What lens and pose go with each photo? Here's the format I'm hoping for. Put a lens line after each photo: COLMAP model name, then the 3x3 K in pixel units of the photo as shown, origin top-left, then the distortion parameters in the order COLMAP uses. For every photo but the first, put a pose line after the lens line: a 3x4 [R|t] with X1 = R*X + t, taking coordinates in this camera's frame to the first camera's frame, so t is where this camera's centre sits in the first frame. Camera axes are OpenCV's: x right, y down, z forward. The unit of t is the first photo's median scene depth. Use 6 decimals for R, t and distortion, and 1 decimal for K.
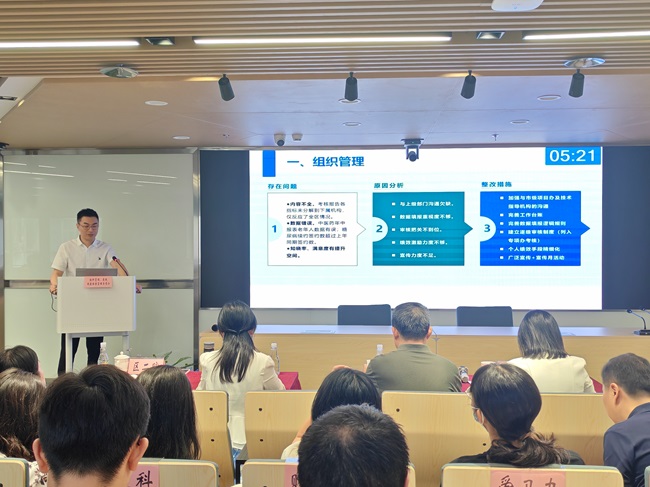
lens RADIAL K [[673.8, 0, 325.0], [0, 673.8, 243.7], [0, 0, 1]] dist [0.005030, 0.000000]
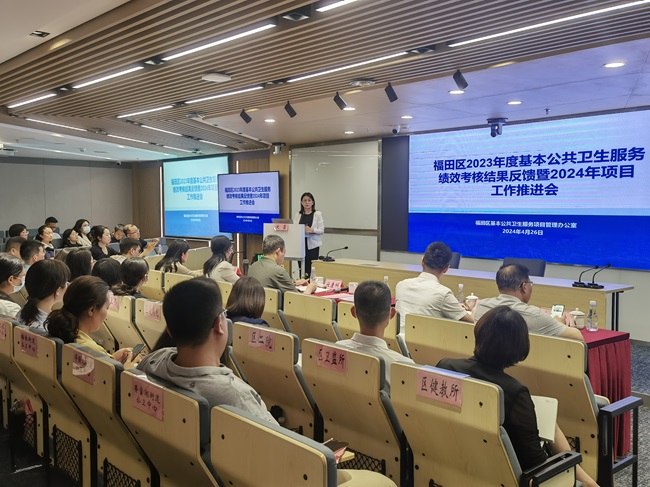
lens RADIAL K [[666.7, 0, 324.8], [0, 666.7, 242.0], [0, 0, 1]] dist [-0.001191, 0.000000]
pose [[0.692227, 0.045988, -0.720213, 0.789485], [-0.008434, 0.998415, 0.055646, 0.002041], [0.721630, -0.032446, 0.691518, -0.057130]]
